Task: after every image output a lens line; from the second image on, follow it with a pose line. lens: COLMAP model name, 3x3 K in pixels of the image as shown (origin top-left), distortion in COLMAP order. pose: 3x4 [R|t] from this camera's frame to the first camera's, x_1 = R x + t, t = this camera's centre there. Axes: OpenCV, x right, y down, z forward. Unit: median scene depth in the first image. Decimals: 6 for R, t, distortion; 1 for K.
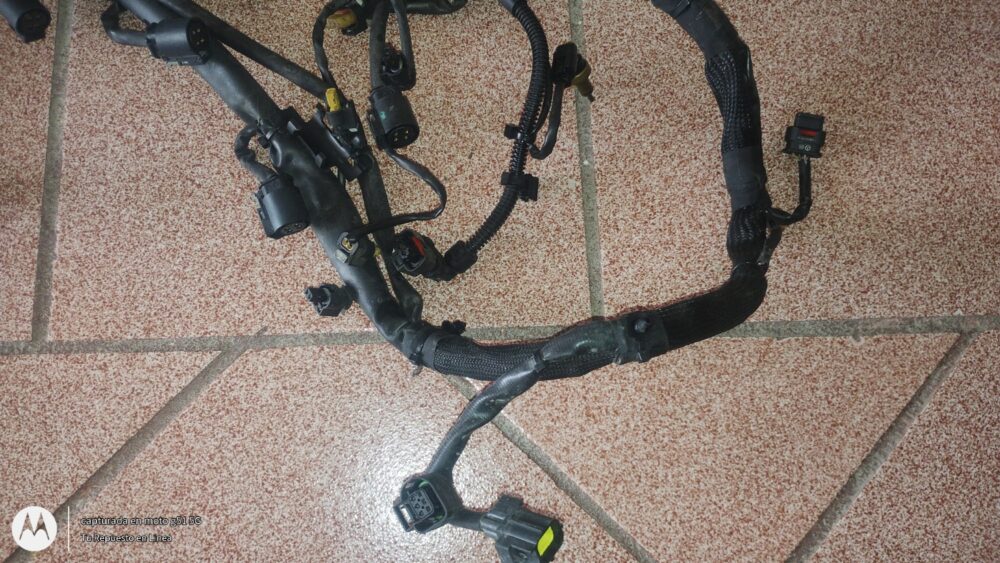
lens RADIAL K [[841.3, 0, 509.5], [0, 841.3, 280.3], [0, 0, 1]] dist [0.032673, -0.050590]
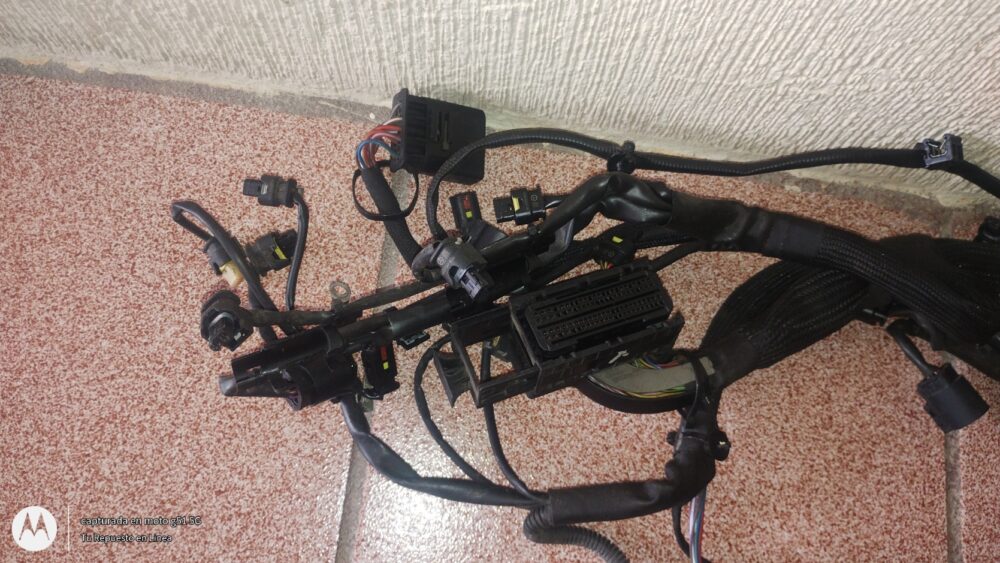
lens RADIAL K [[833.2, 0, 499.5], [0, 833.2, 277.1], [0, 0, 1]] dist [0.052800, -0.092007]
pose [[0.986878, 0.156962, -0.037871, -1.014935], [-0.158251, 0.986819, -0.033845, -0.333070], [0.032059, 0.039394, 0.998709, 0.080976]]
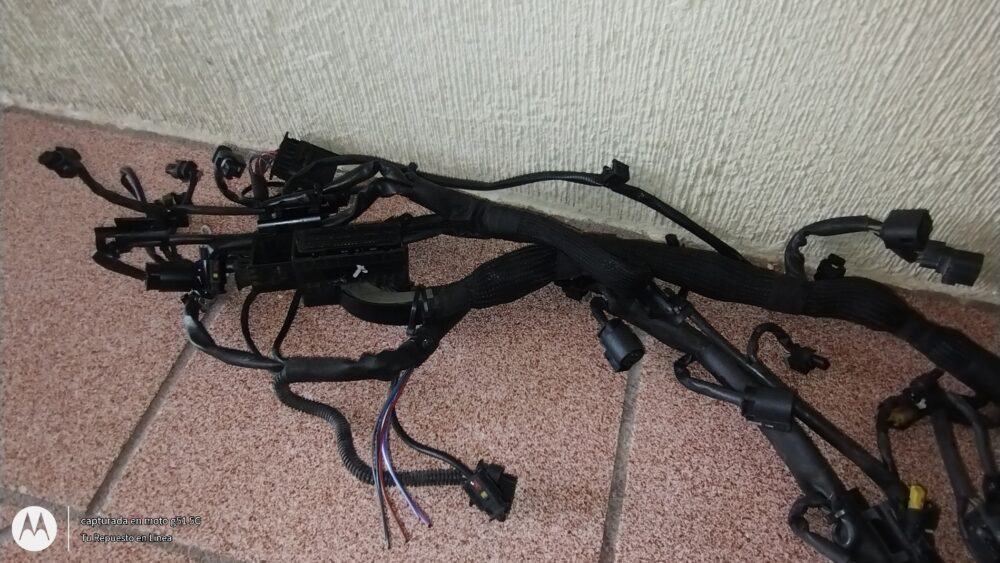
lens RADIAL K [[624.2, 0, 501.6], [0, 624.2, 282.7], [0, 0, 1]] dist [-0.004302, -0.009462]
pose [[0.950761, 0.197835, -0.238566, -0.531850], [-0.272259, 0.900936, -0.337919, -0.055418], [0.148080, 0.386233, 0.910438, 0.135949]]
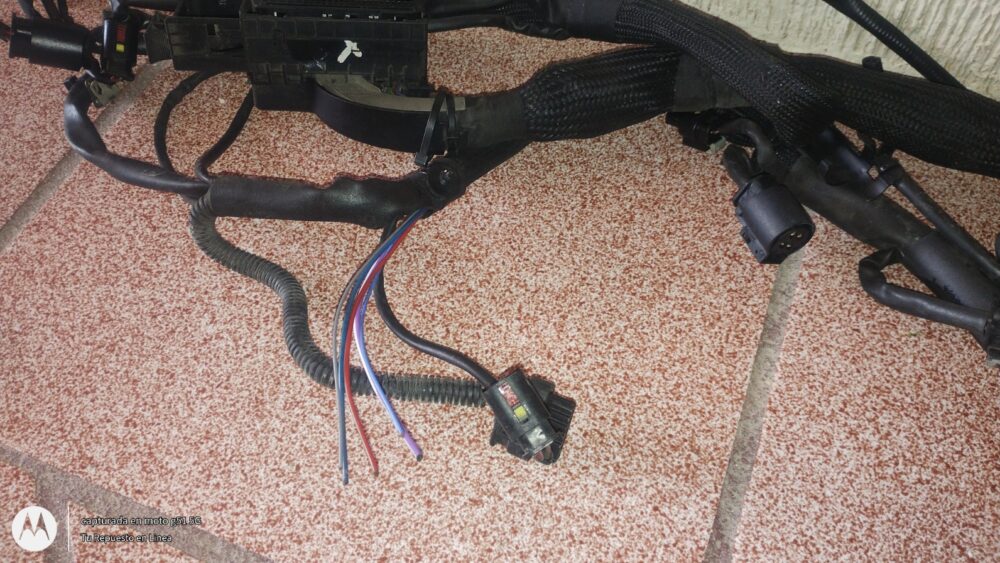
lens RADIAL K [[833.2, 0, 500.9], [0, 833.2, 280.8], [0, 0, 1]] dist [0.052800, -0.092007]
pose [[0.907391, 0.306364, -0.287719, -0.552809], [-0.386445, 0.877308, -0.284587, 0.008952], [0.165231, 0.369420, 0.914455, 0.337547]]
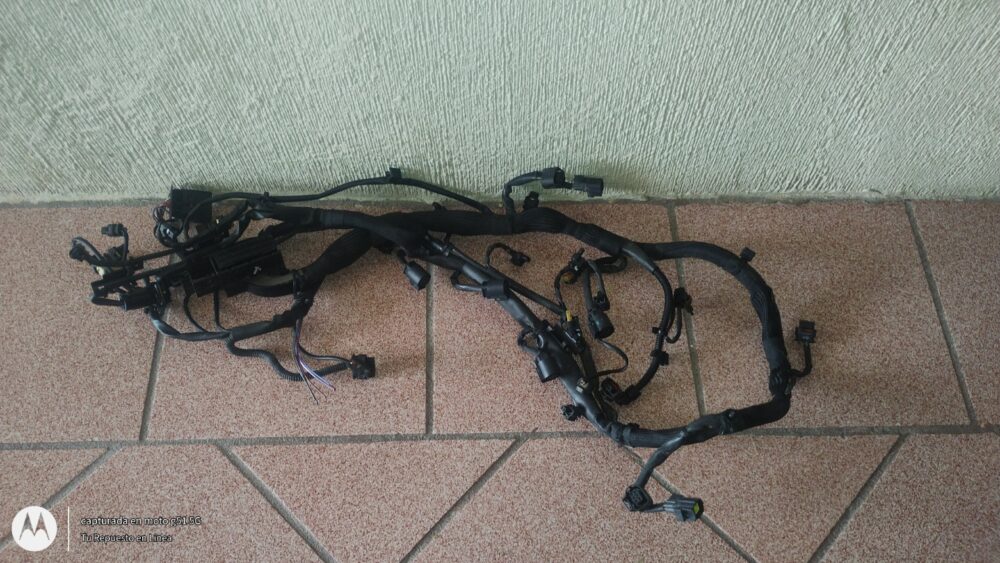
lens RADIAL K [[833.2, 0, 502.4], [0, 833.2, 271.7], [0, 0, 1]] dist [0.052800, -0.092007]
pose [[0.998536, -0.012672, -0.052581, -0.251361], [-0.001230, 0.966598, -0.256294, 0.196193], [0.054072, 0.255984, 0.965168, -0.964666]]
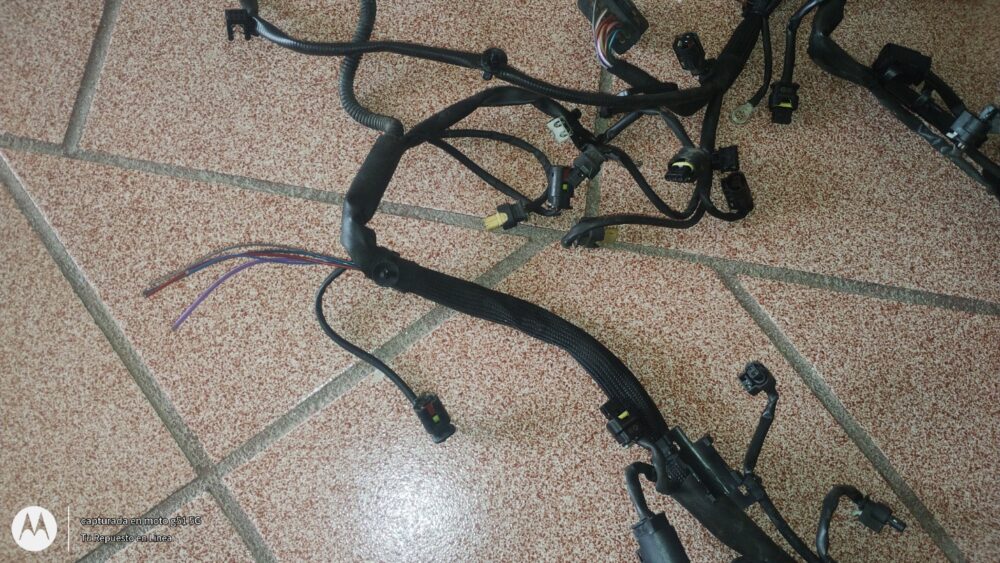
lens RADIAL K [[833.2, 0, 500.0], [0, 833.2, 282.3], [0, 0, 1]] dist [0.052800, -0.092007]
pose [[0.982190, 0.182275, -0.045588, -1.194956], [-0.184215, 0.981957, -0.042728, 0.204421], [0.036977, 0.050365, 0.998046, -0.165018]]
